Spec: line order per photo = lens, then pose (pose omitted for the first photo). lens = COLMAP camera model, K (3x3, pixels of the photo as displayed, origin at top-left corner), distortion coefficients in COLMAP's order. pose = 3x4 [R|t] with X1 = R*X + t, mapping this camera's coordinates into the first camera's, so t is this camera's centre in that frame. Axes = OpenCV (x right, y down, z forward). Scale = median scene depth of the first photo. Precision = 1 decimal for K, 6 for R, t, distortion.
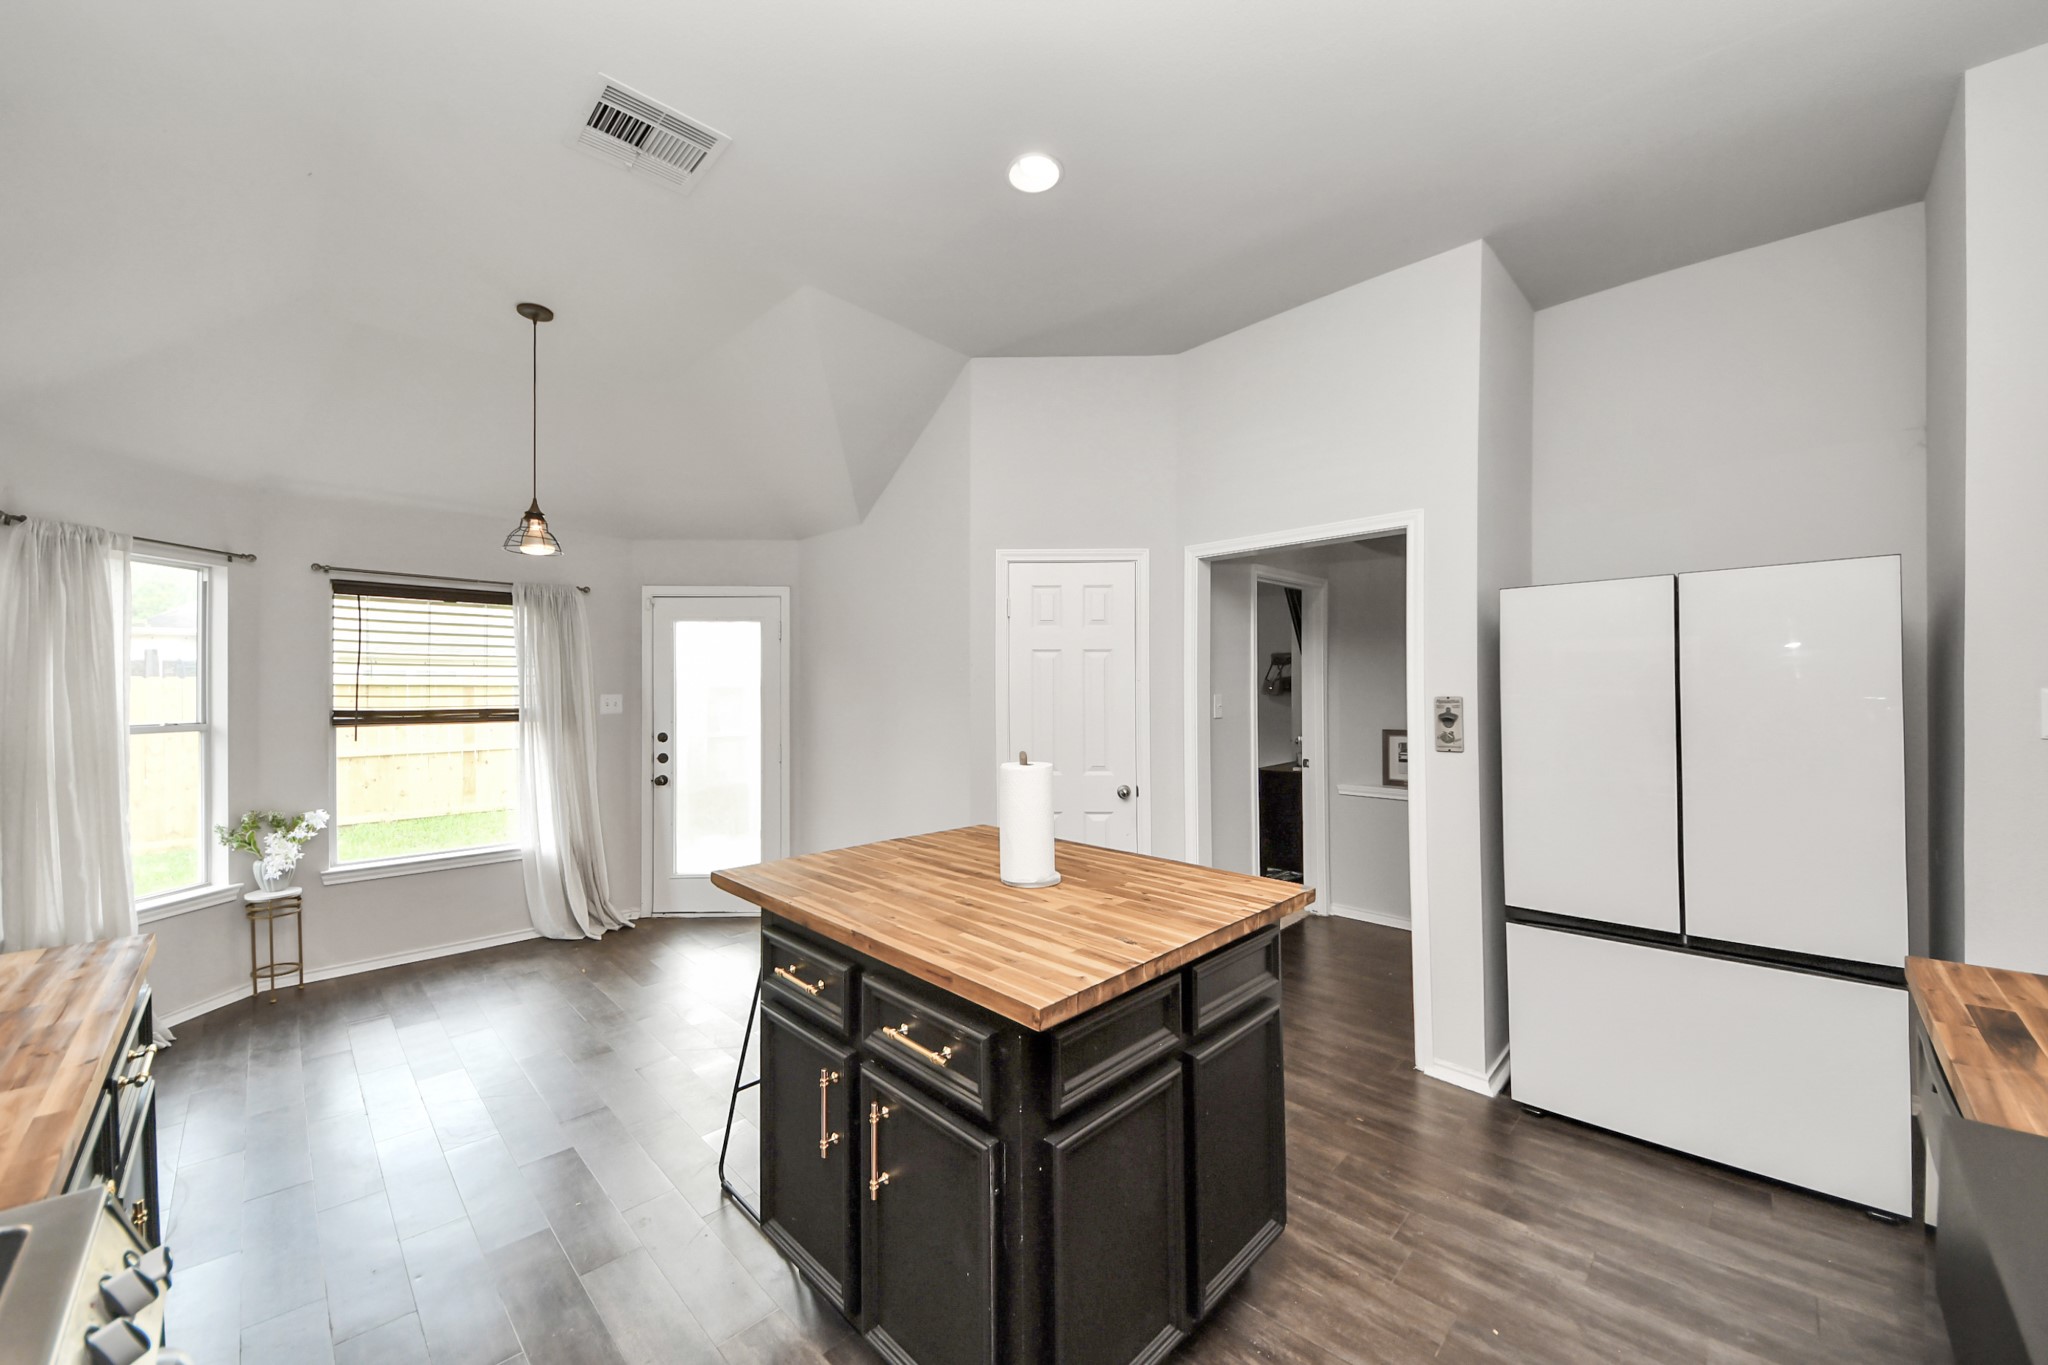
lens RADIAL K [[745.8, 0, 1017.0], [0, 745.8, 675.2], [0, 0, 1]] dist [0.002566, 0.000025]
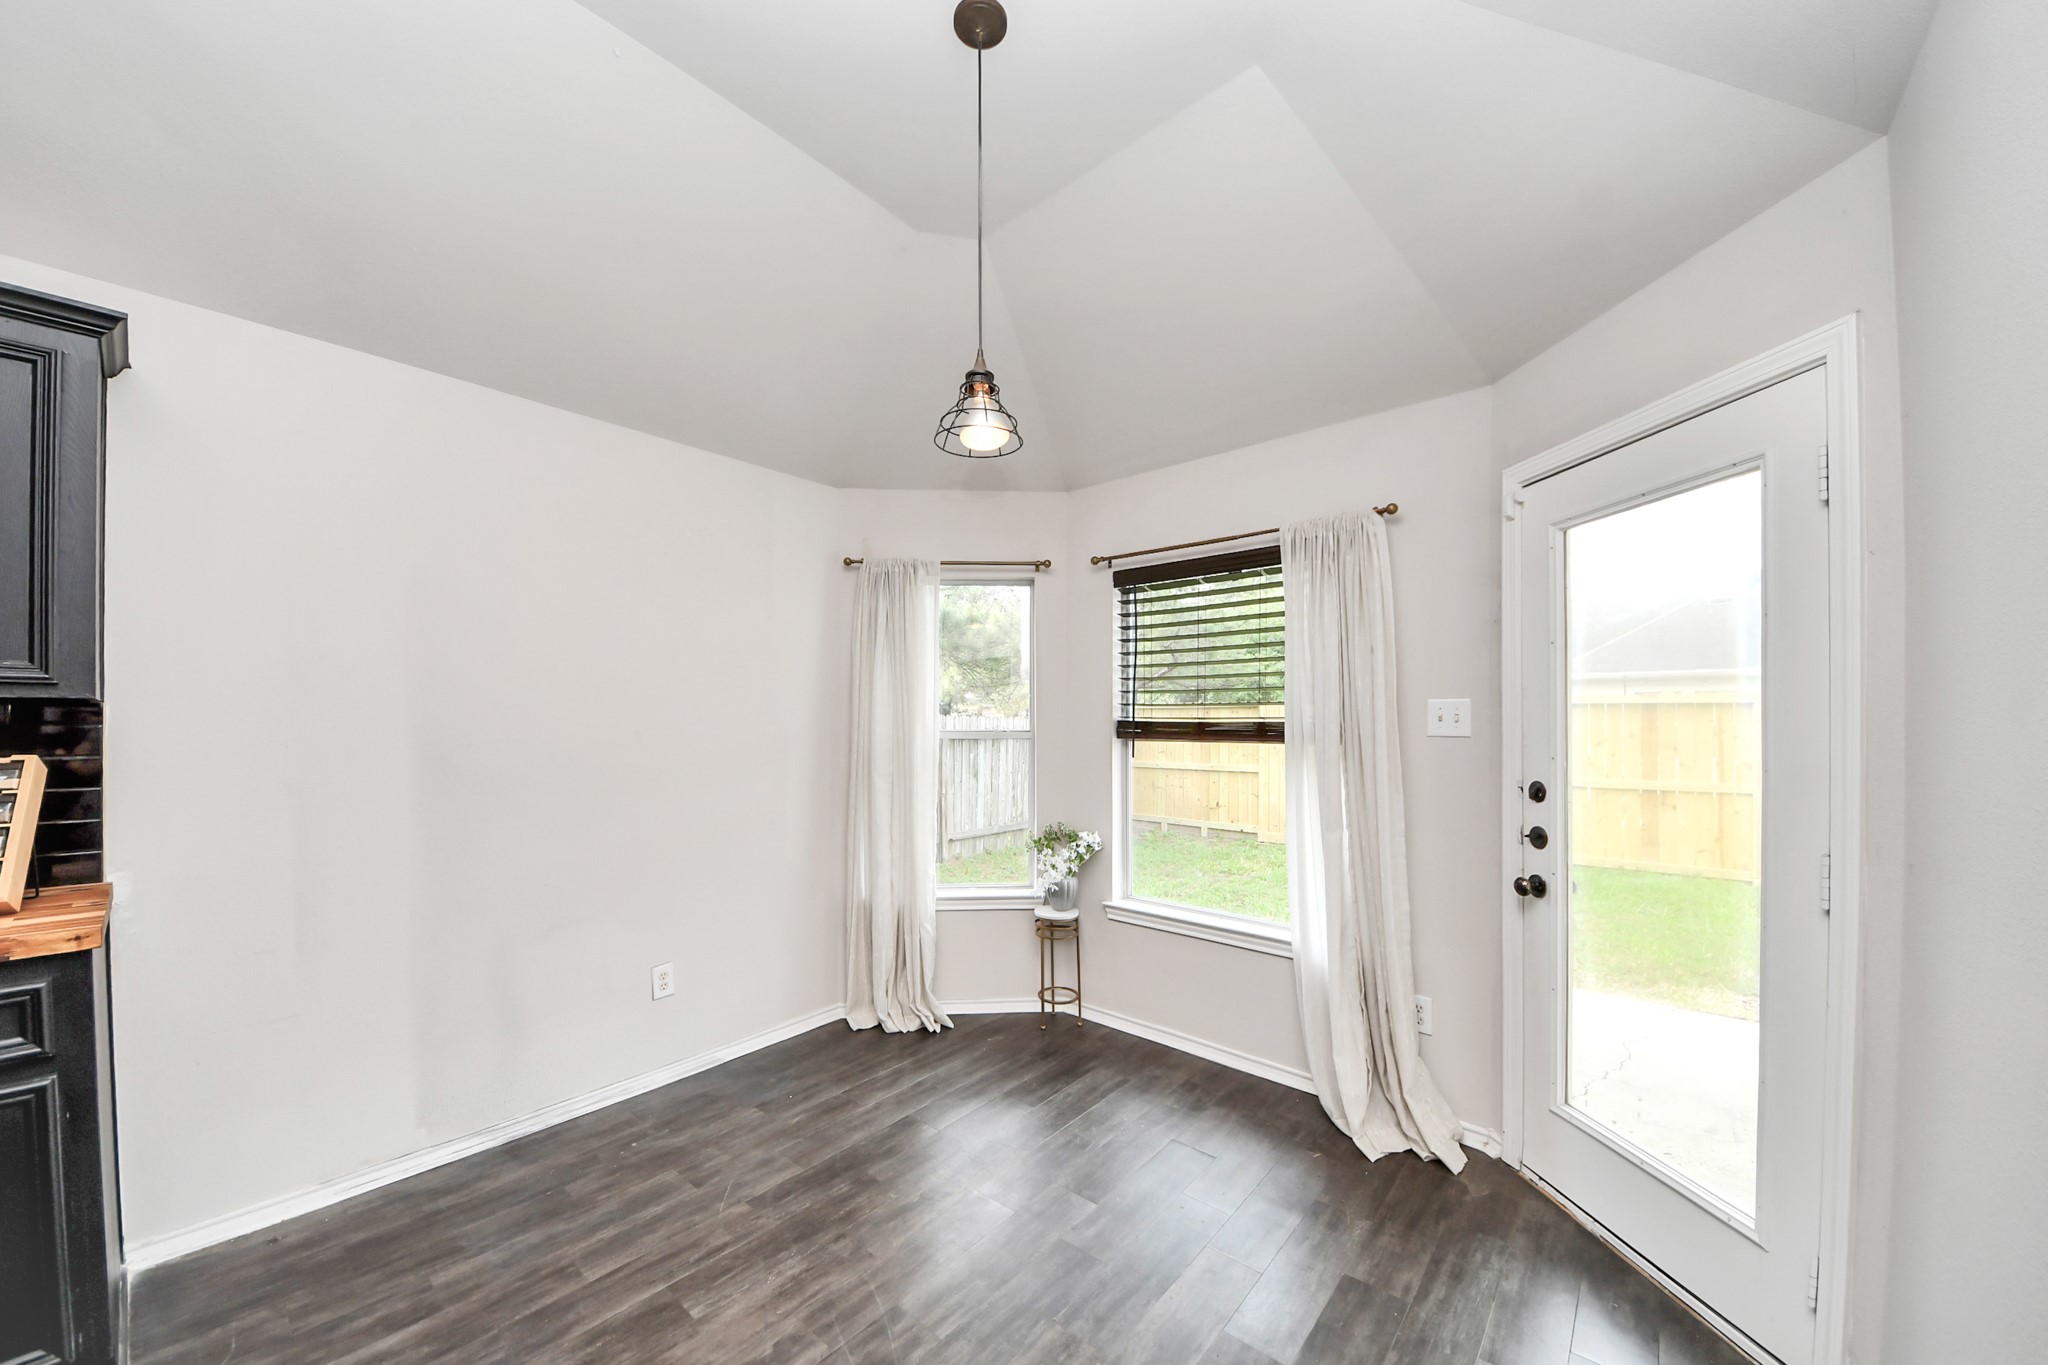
lens RADIAL K [[727.9, 0, 1003.5], [0, 727.9, 717.9], [0, 0, 1]] dist [0.000785, -0.009893]
pose [[0.061584, 0.003085, -0.998097, -0.067553], [0.021251, 0.999764, 0.004401, 0.035881], [0.997876, -0.021482, 0.061504, 0.787687]]
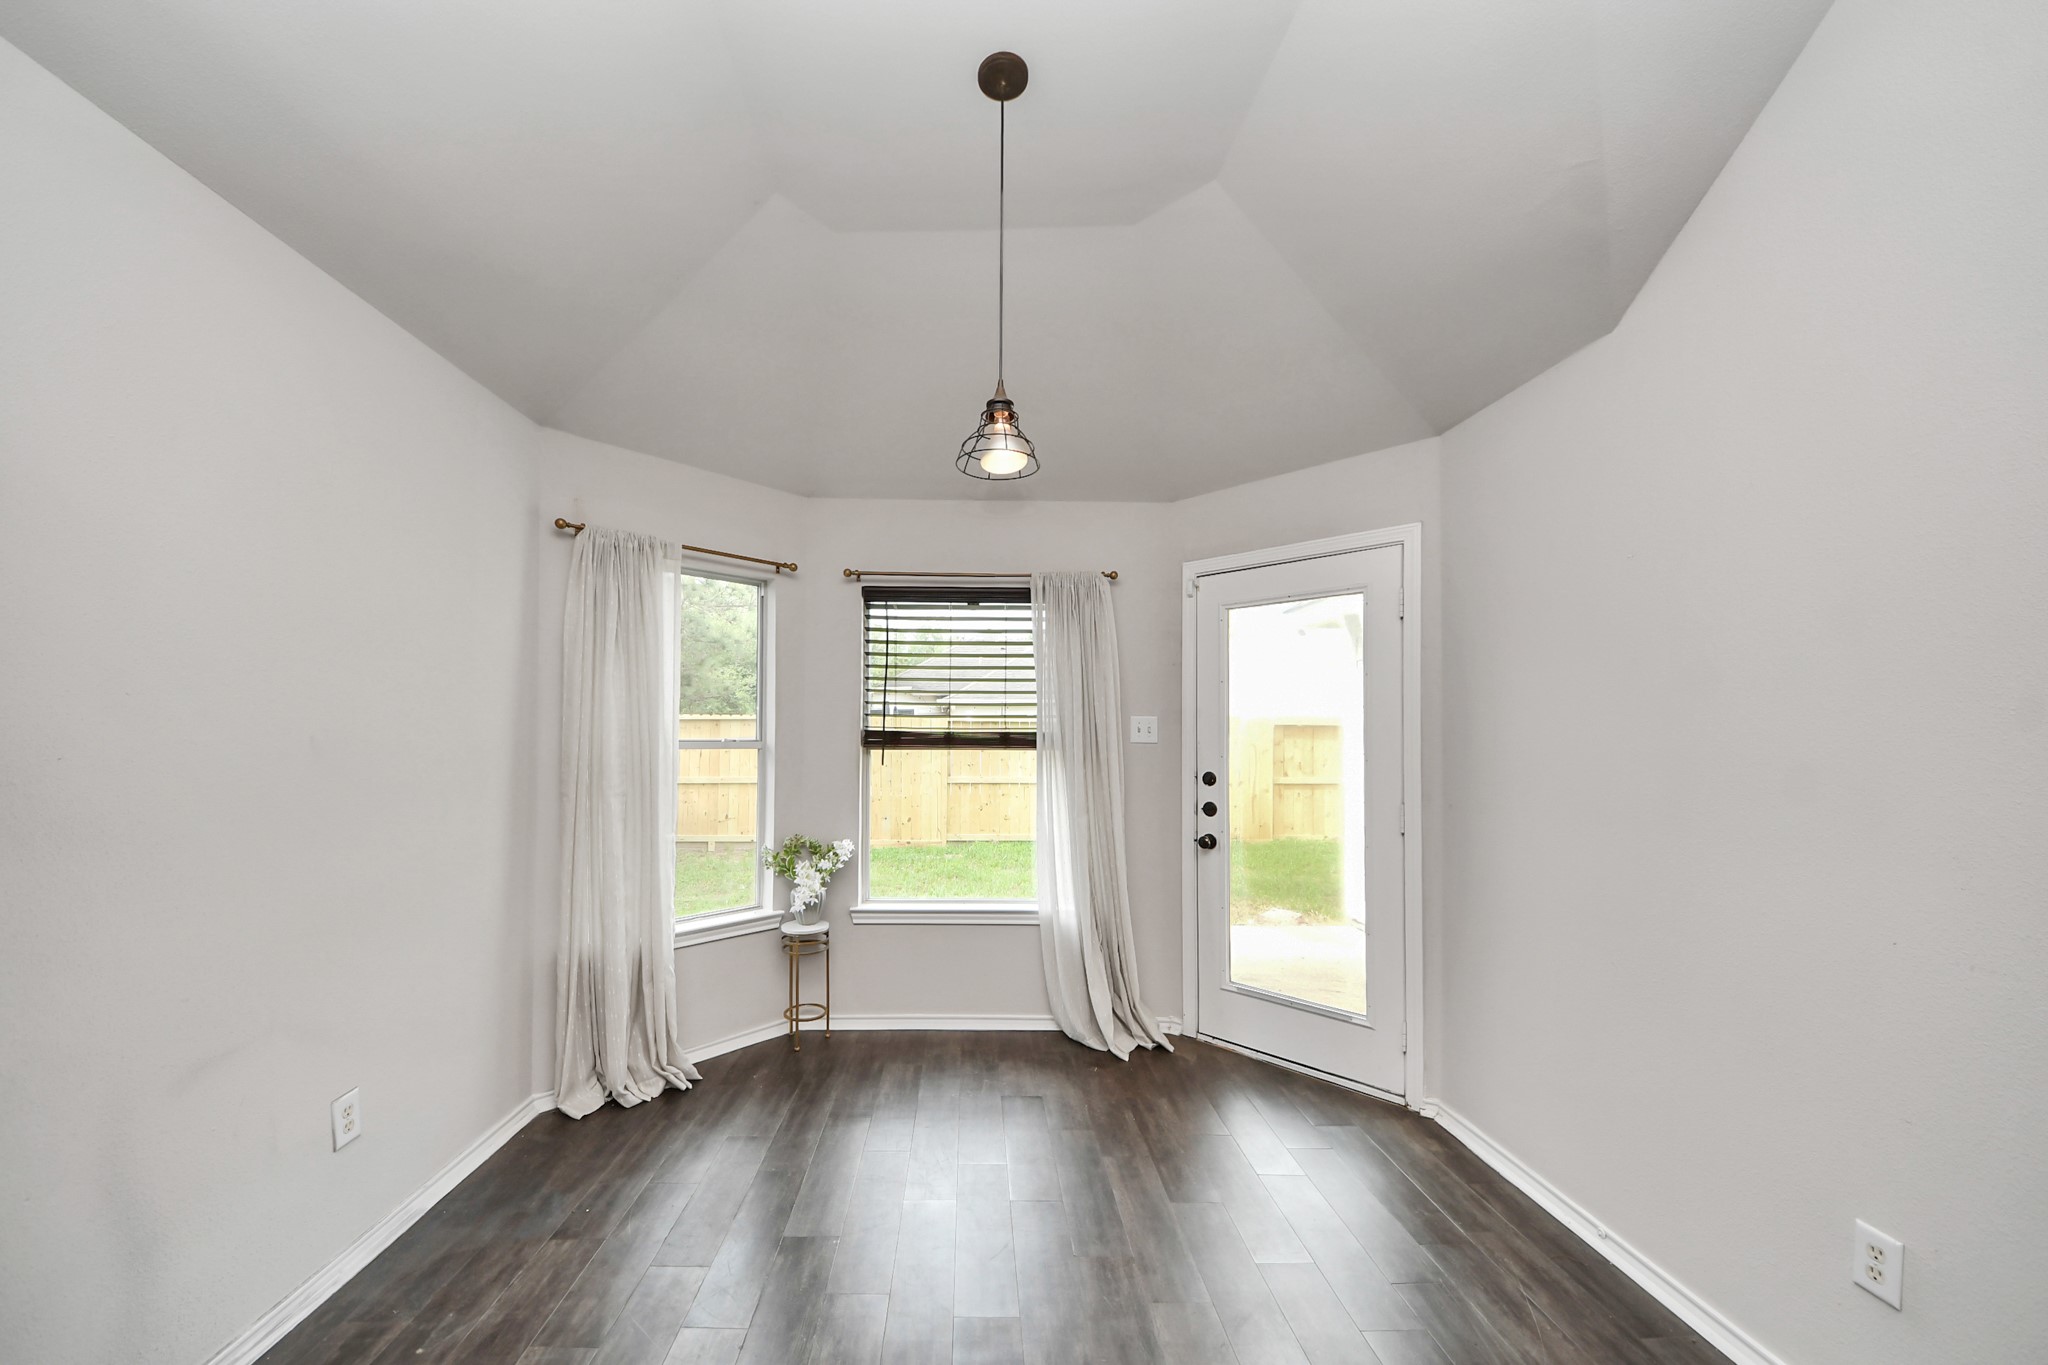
lens RADIAL K [[757.0, 0, 961.3], [0, 757.0, 718.3], [0, 0, 1]] dist [0.000734, -0.000099]
pose [[0.711990, -0.010073, -0.702117, -0.179846], [0.004091, 0.999940, -0.010197, 0.041135], [0.702177, 0.004387, 0.711989, 0.417099]]
